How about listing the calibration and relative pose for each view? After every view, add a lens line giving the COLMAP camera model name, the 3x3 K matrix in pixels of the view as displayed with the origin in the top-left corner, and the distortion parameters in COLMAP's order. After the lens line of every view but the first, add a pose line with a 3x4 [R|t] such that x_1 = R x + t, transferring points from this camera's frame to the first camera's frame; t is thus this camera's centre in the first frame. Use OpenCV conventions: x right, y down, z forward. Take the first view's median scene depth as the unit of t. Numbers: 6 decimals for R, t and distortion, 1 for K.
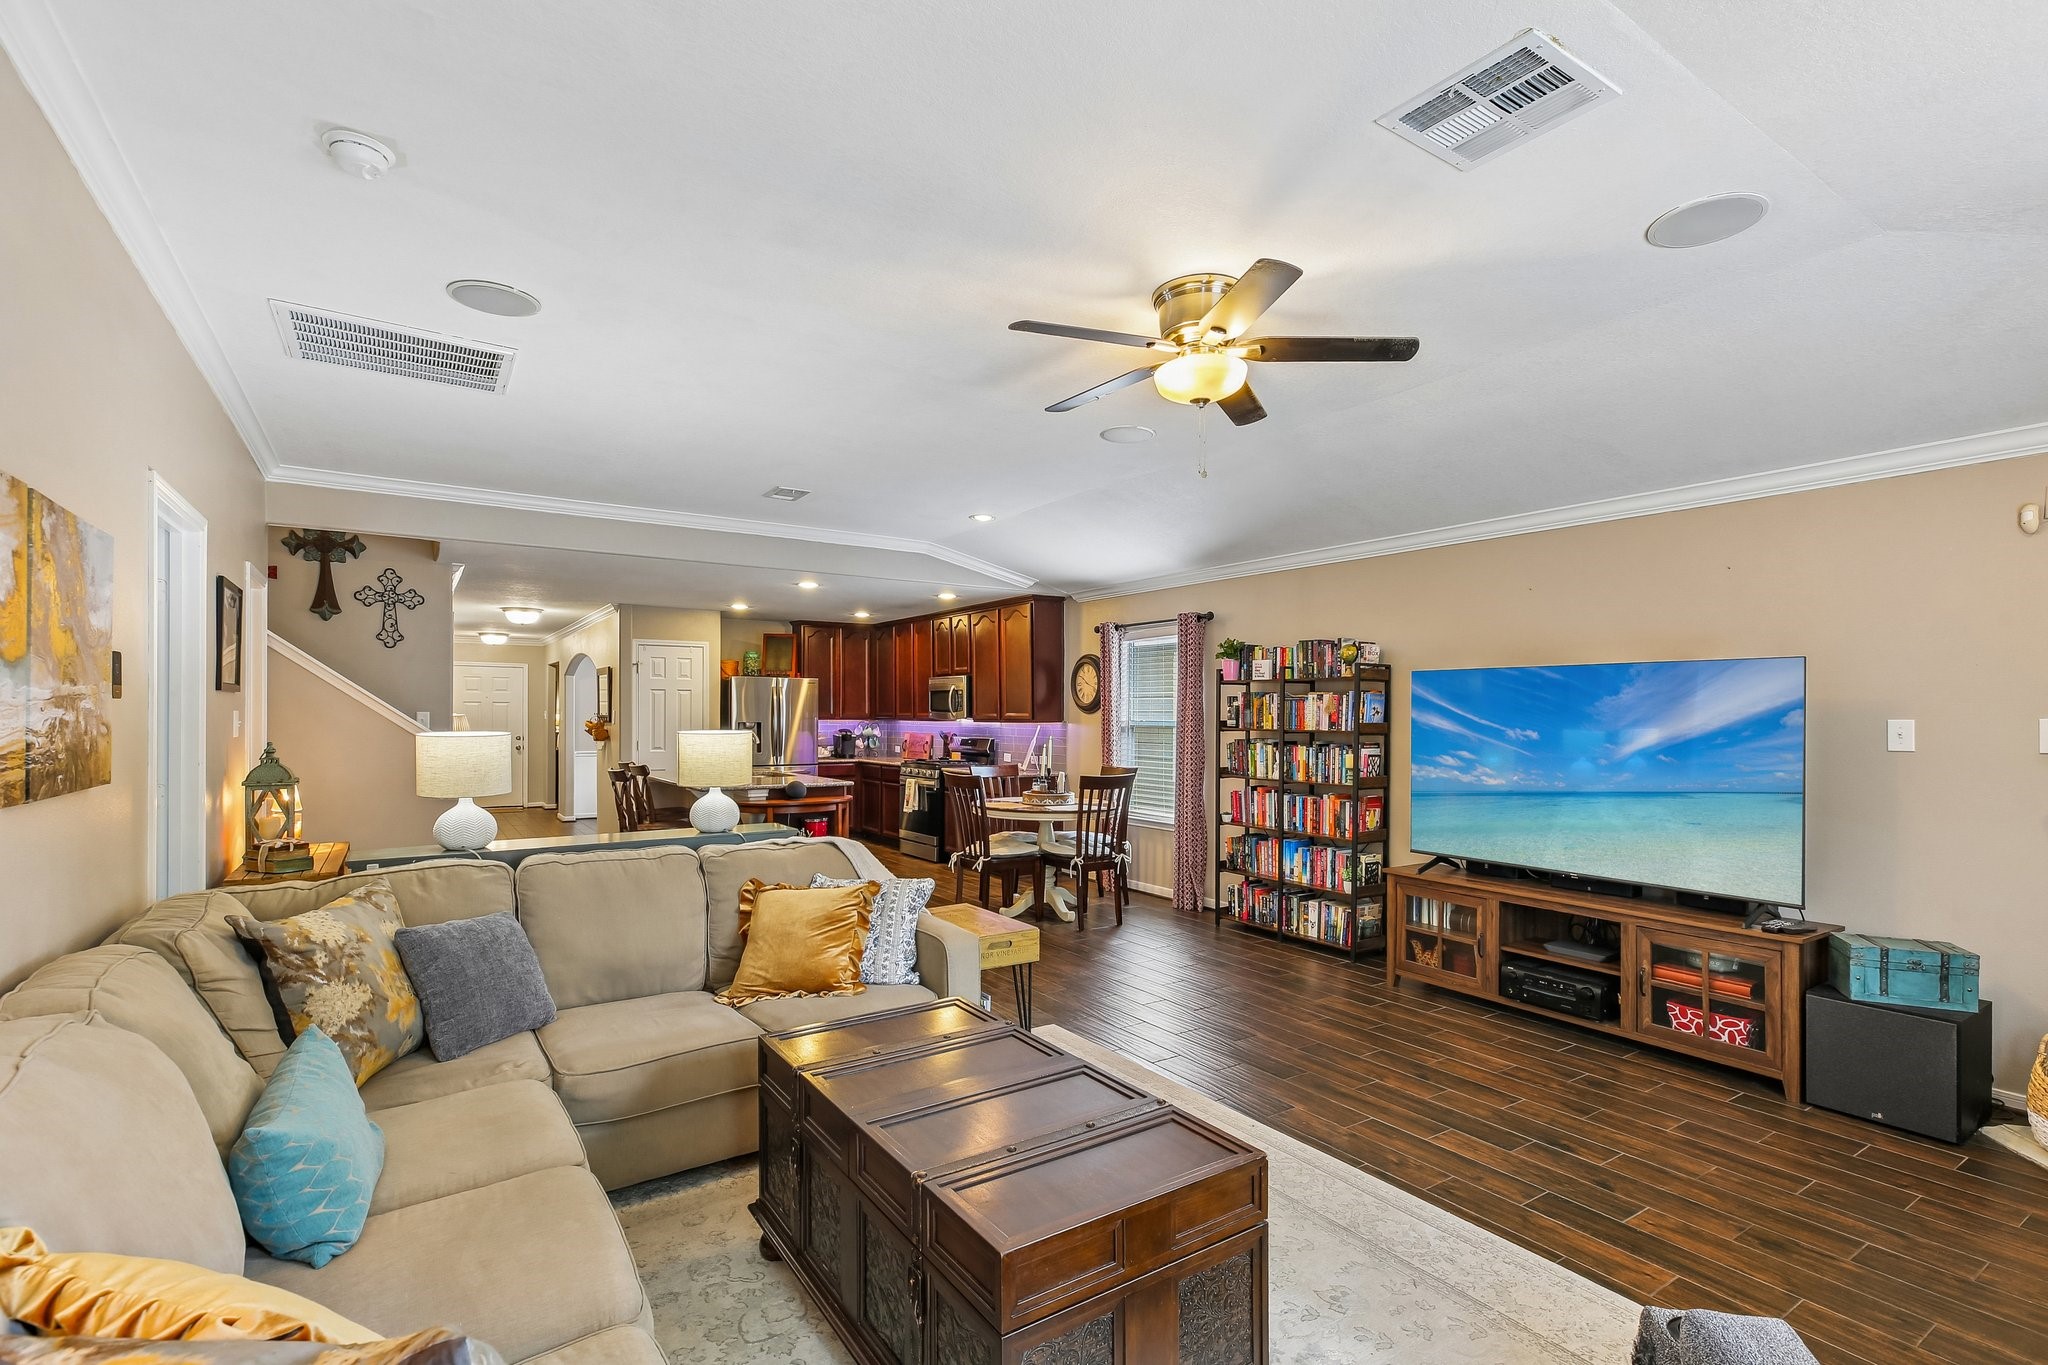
lens RADIAL K [[956.2, 0, 1027.7], [0, 956.2, 717.7], [0, 0, 1]] dist [-0.001220, -0.000193]
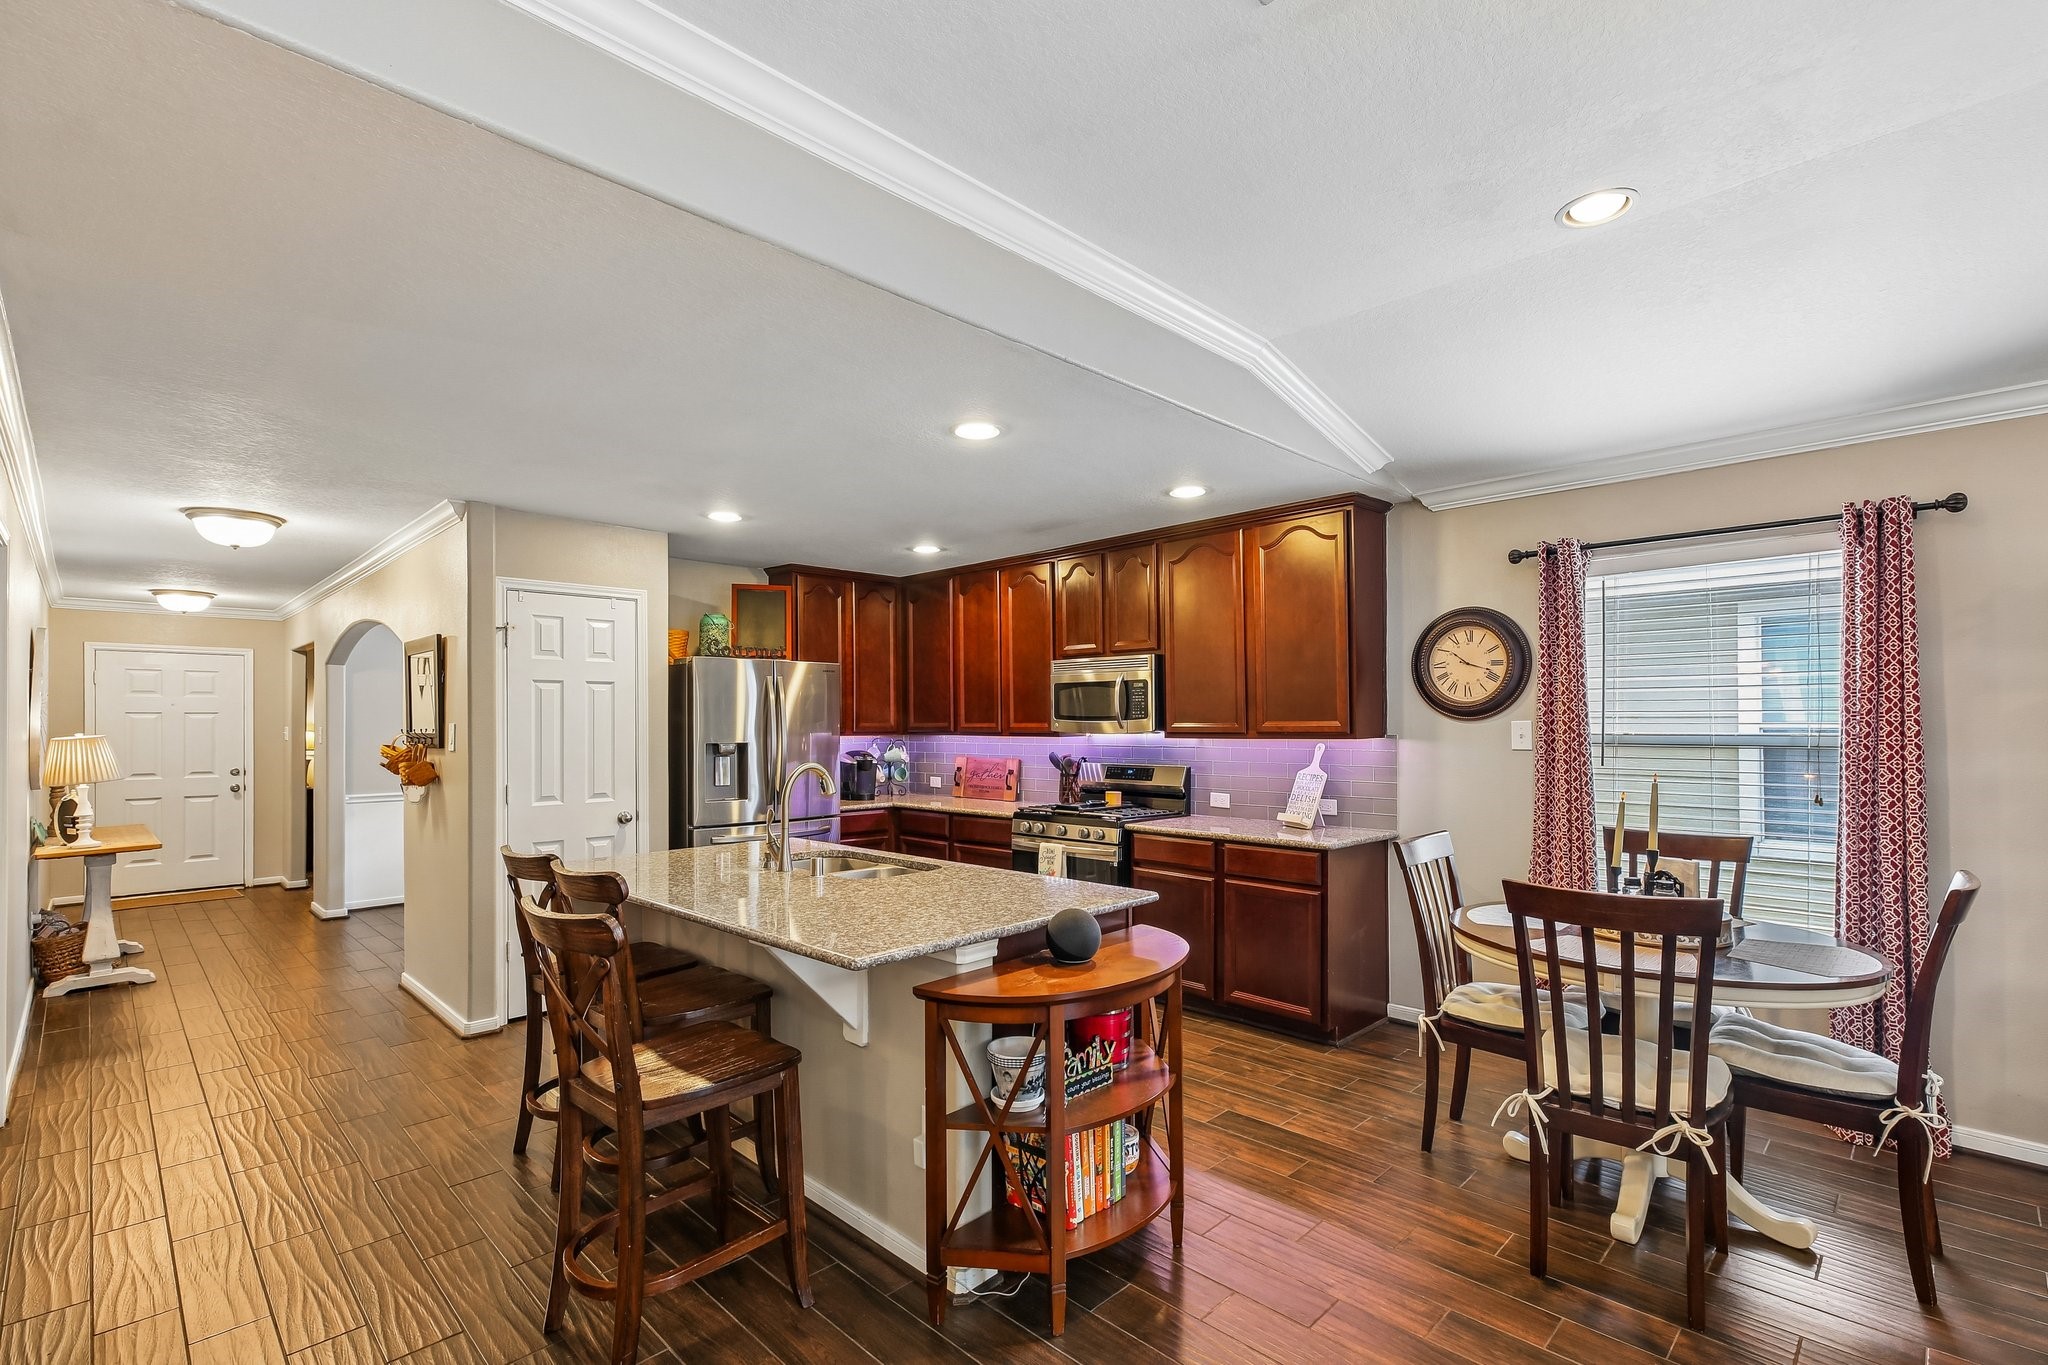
lens RADIAL K [[937.7, 0, 1023.1], [0, 937.7, 717.3], [0, 0, 1]] dist [0.005794, 0.000377]
pose [[0.980398, -0.008710, 0.196834, -0.232898], [0.010475, 0.999914, -0.007929, -0.003953], [-0.196748, 0.009836, 0.980405, 0.457371]]
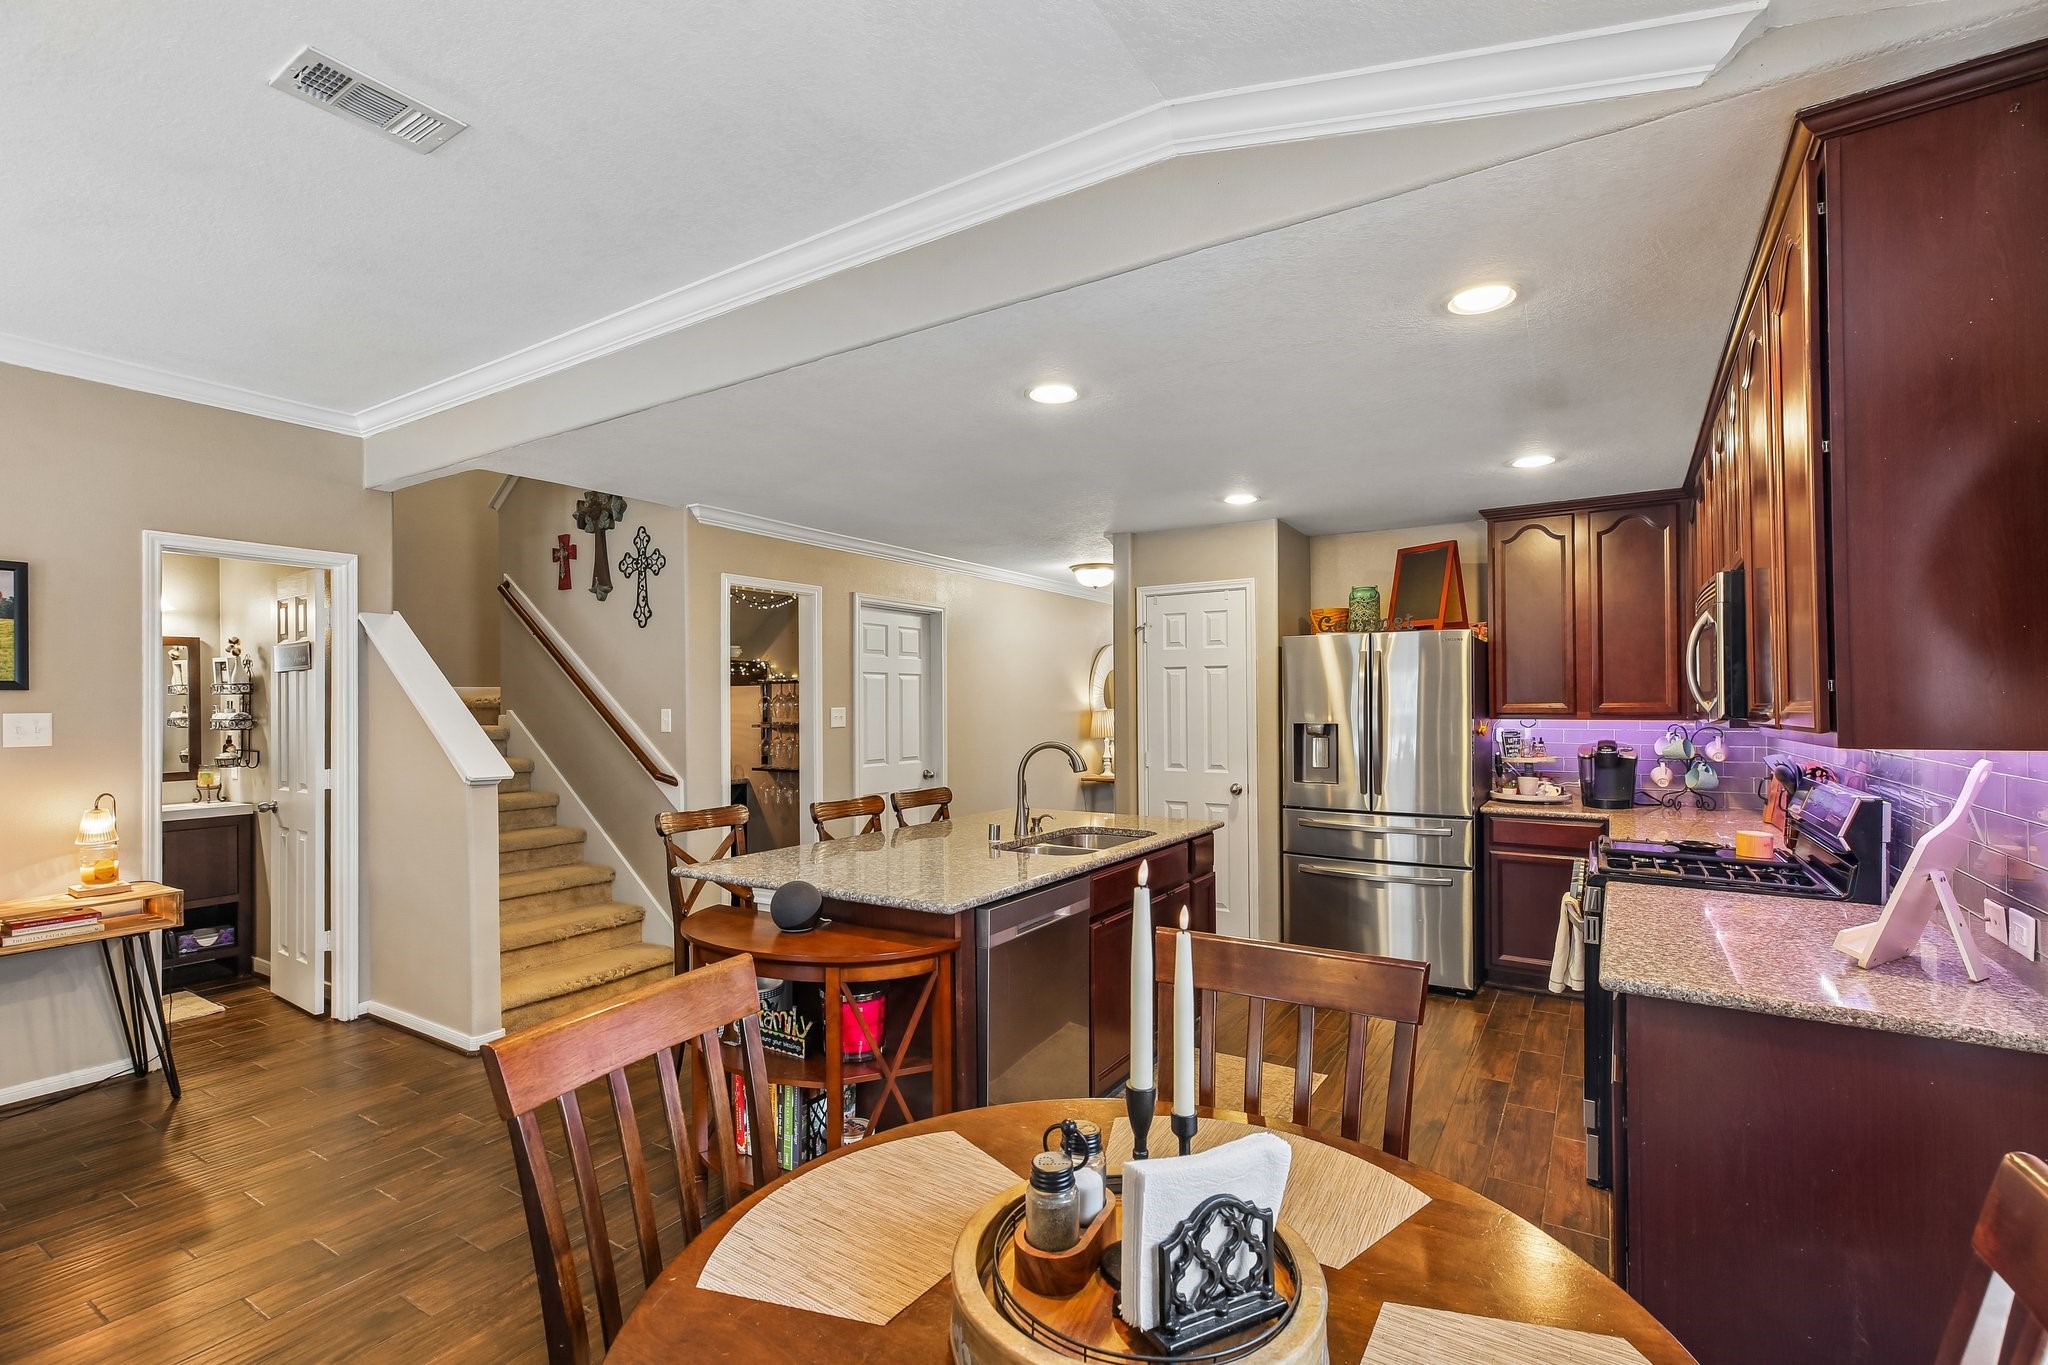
lens RADIAL K [[942.4, 0, 1030.7], [0, 942.4, 697.9], [0, 0, 1]] dist [-0.000883, -0.000140]
pose [[0.390937, -0.012668, -0.920330, 0.115348], [0.001181, 0.999911, -0.013262, -0.002827], [0.920417, 0.004097, 0.390917, 0.664985]]
